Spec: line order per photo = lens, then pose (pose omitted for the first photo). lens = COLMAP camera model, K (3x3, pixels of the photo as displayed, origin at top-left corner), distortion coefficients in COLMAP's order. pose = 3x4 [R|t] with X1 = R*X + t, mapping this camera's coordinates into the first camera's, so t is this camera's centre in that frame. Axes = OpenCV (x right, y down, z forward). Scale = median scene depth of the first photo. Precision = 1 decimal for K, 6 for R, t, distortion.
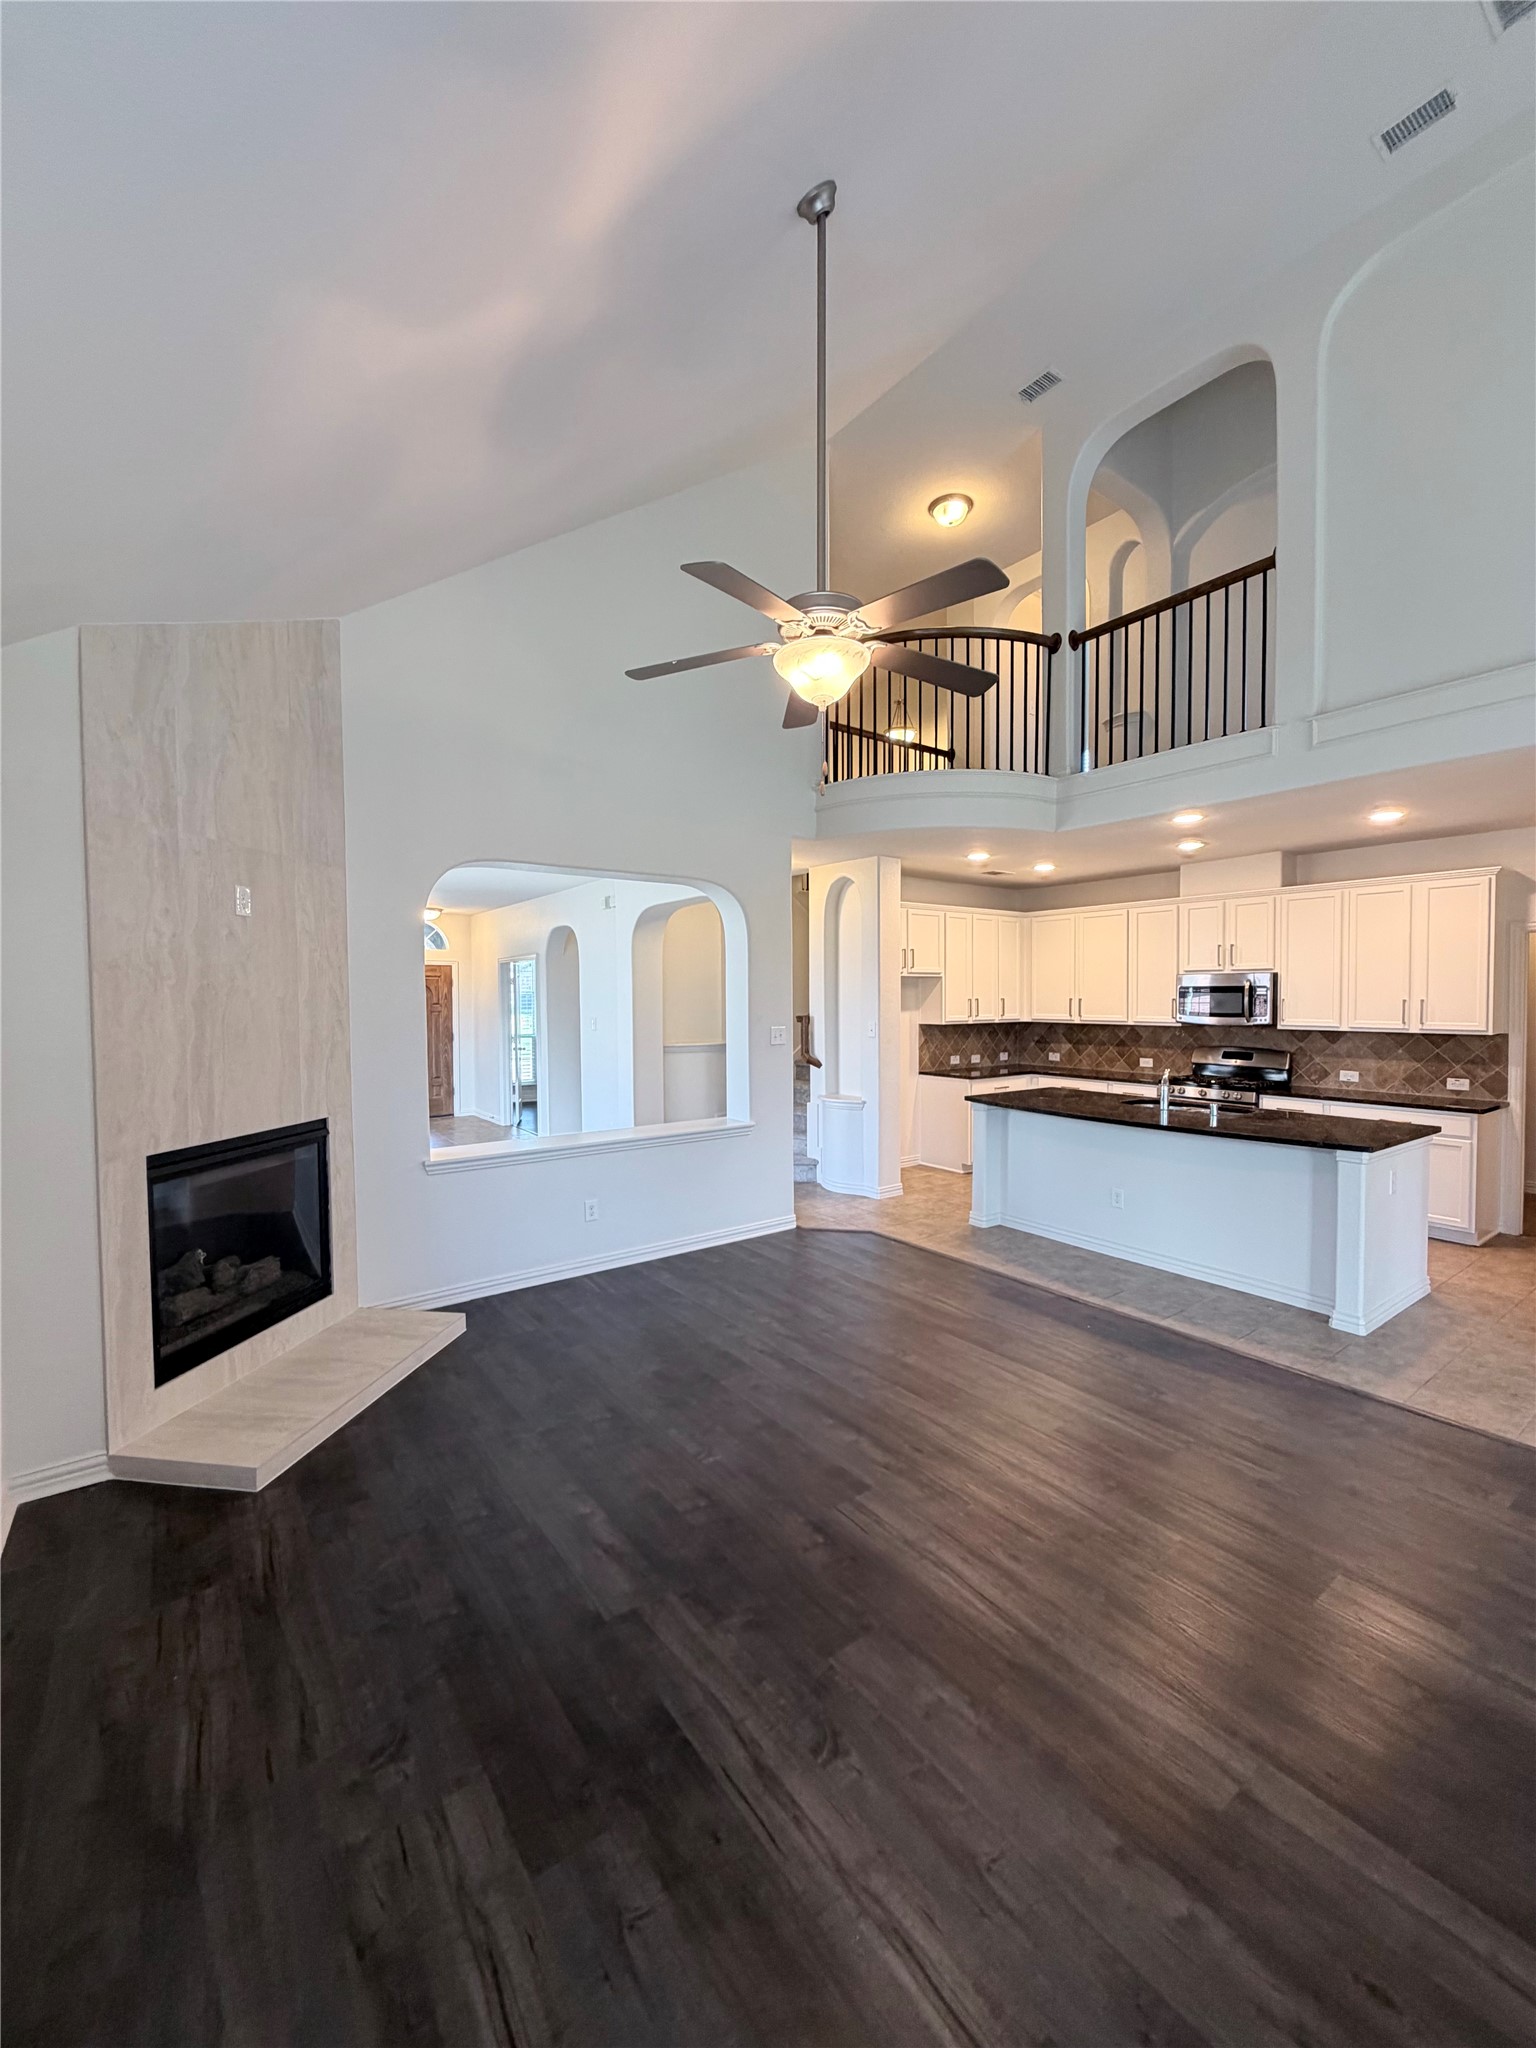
lens RADIAL K [[815.5, 0, 769.8], [0, 815.5, 1018.4], [0, 0, 1]] dist [-0.001421, 0.000372]
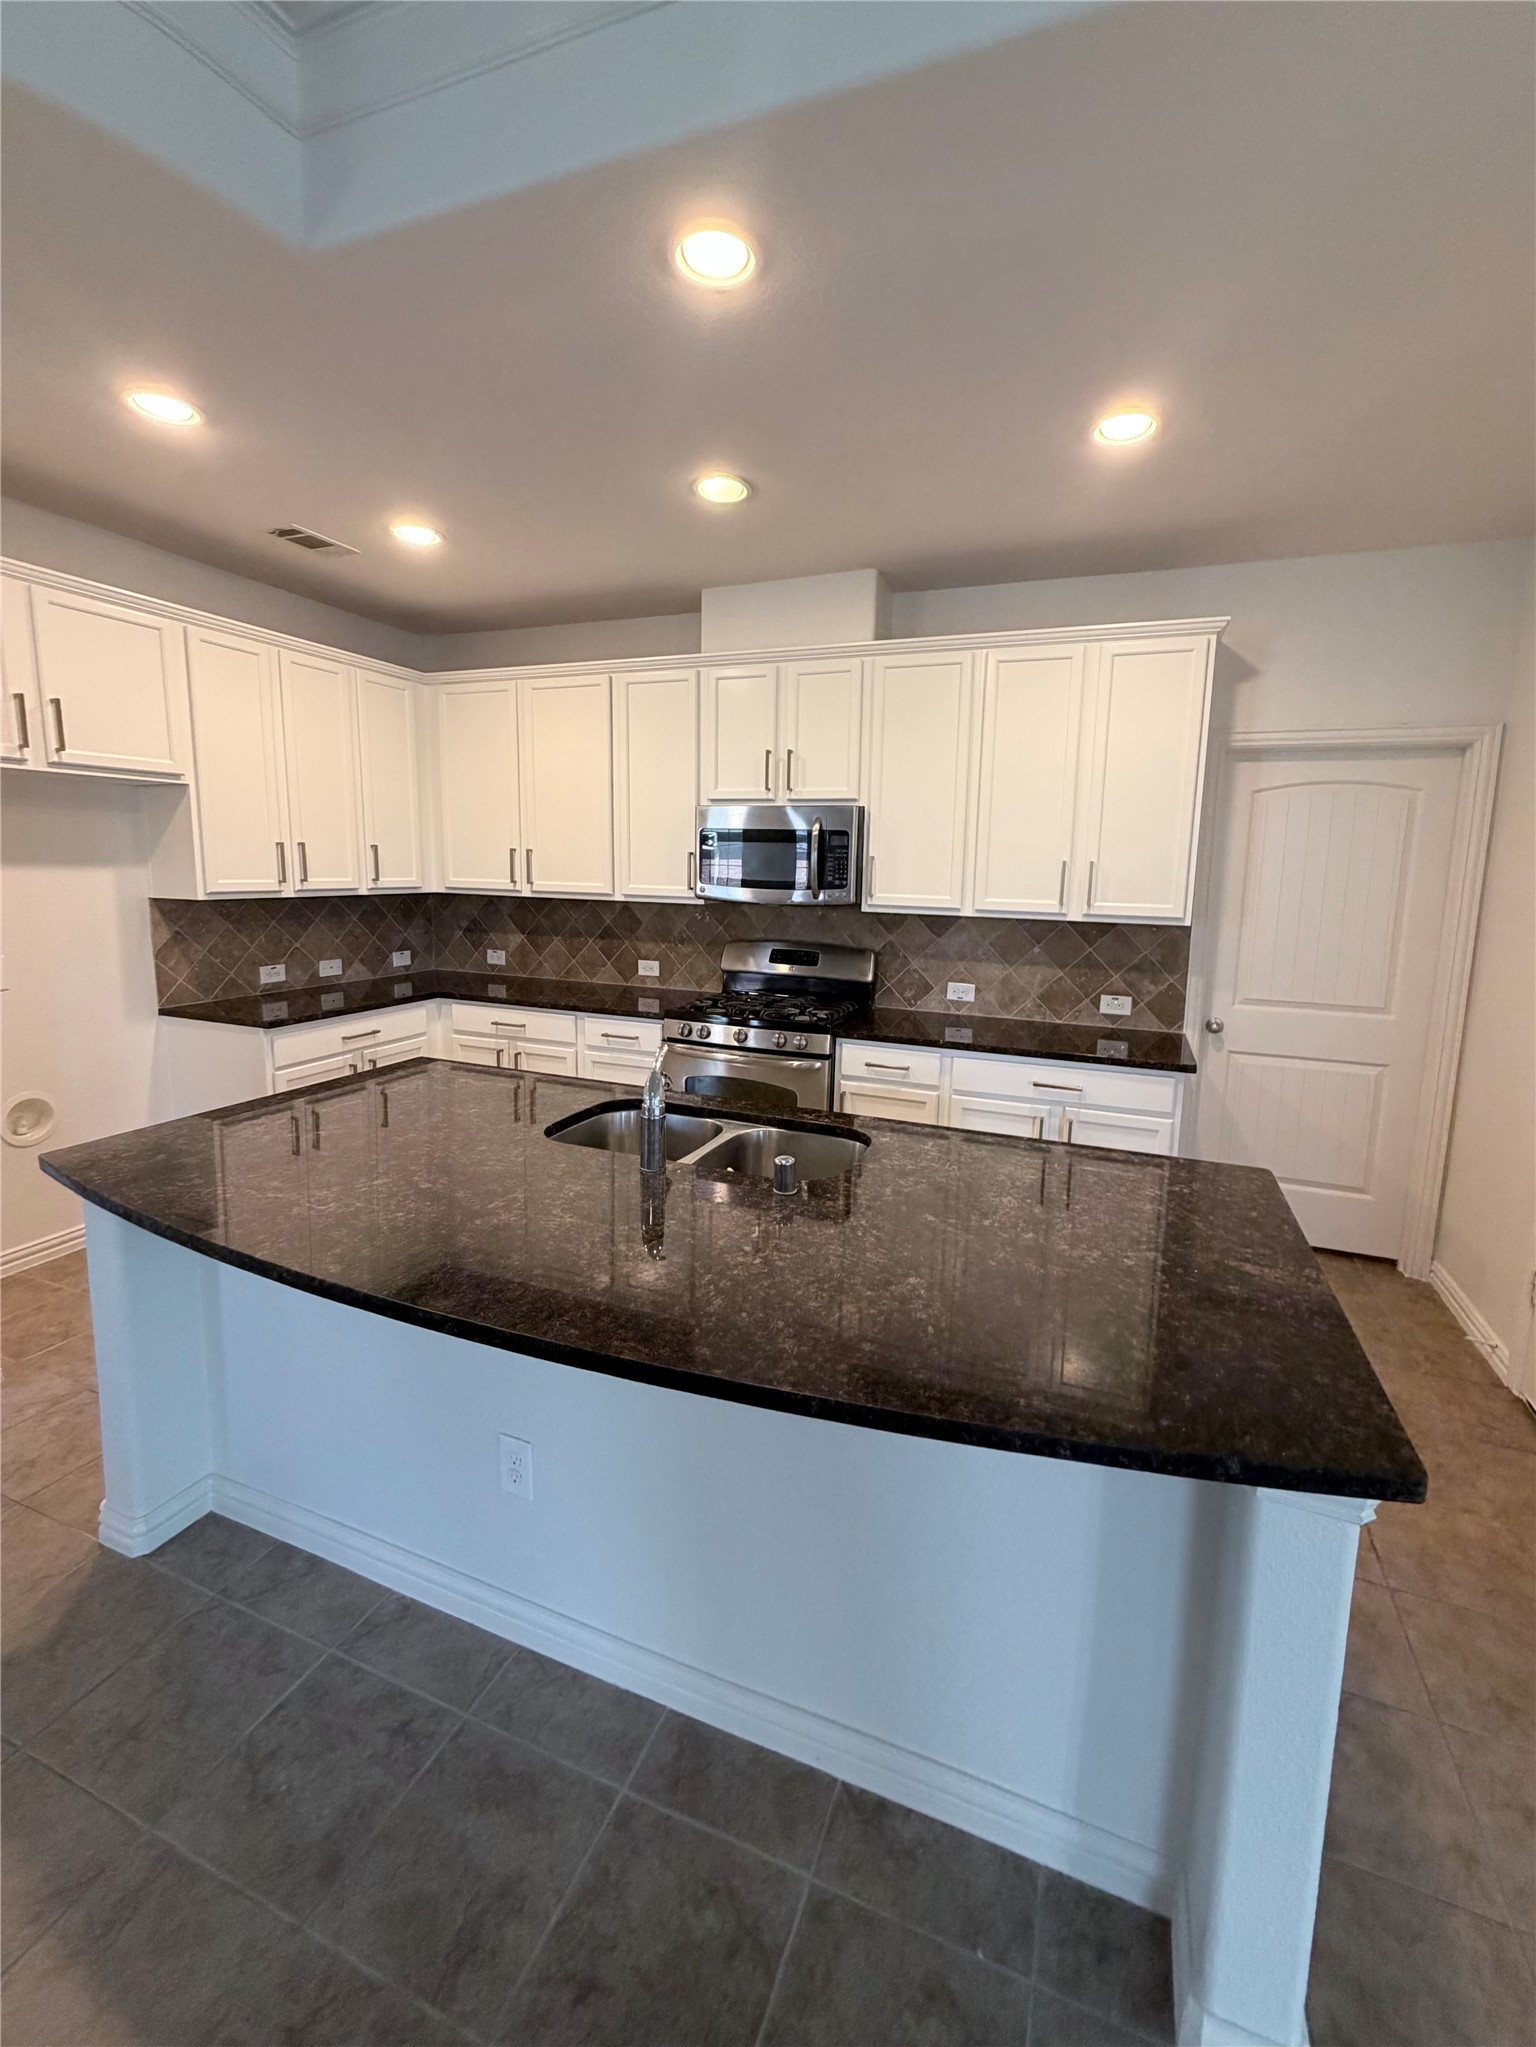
lens RADIAL K [[843.1, 0, 797.2], [0, 843.1, 982.3], [0, 0, 1]] dist [-0.001999, -0.000113]
pose [[0.841473, -0.052648, 0.537728, 0.317257], [-0.011203, 0.993327, 0.114787, -0.004931], [-0.540183, -0.102614, 0.835268, 0.619271]]
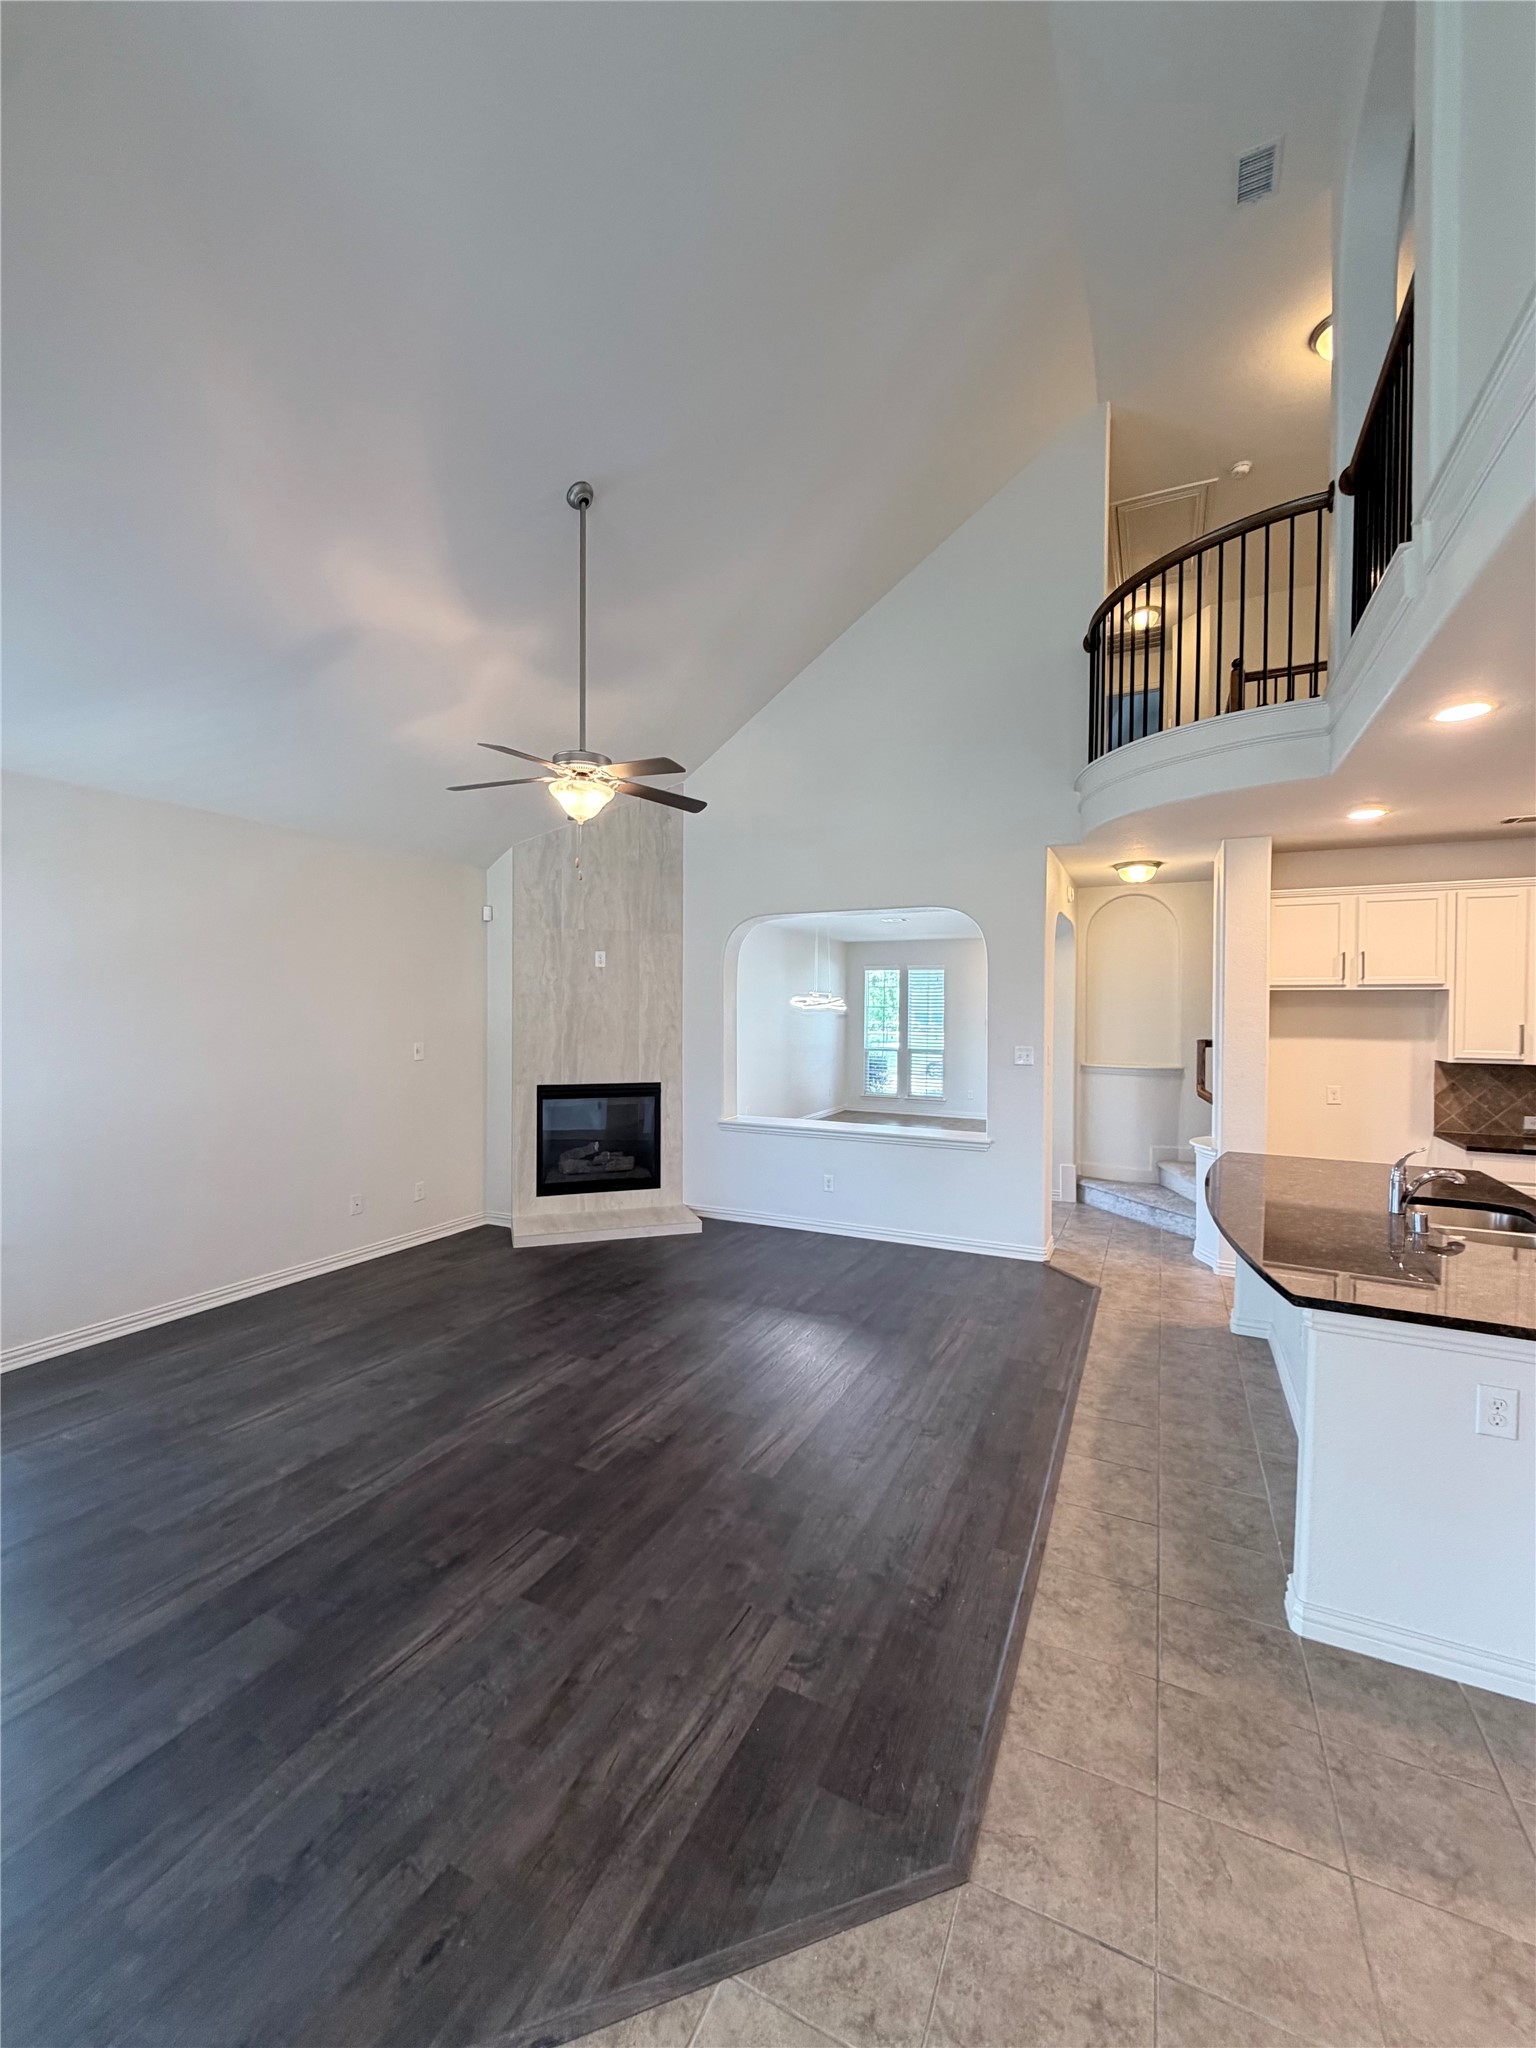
lens RADIAL K [[815.5, 0, 769.8], [0, 815.5, 1018.4], [0, 0, 1]] dist [-0.001421, 0.000372]
pose [[0.466047, 0.017171, -0.884594, 0.721247], [-0.033281, 0.999444, 0.001867, -0.014678], [0.884134, 0.028571, 0.466359, 0.281869]]
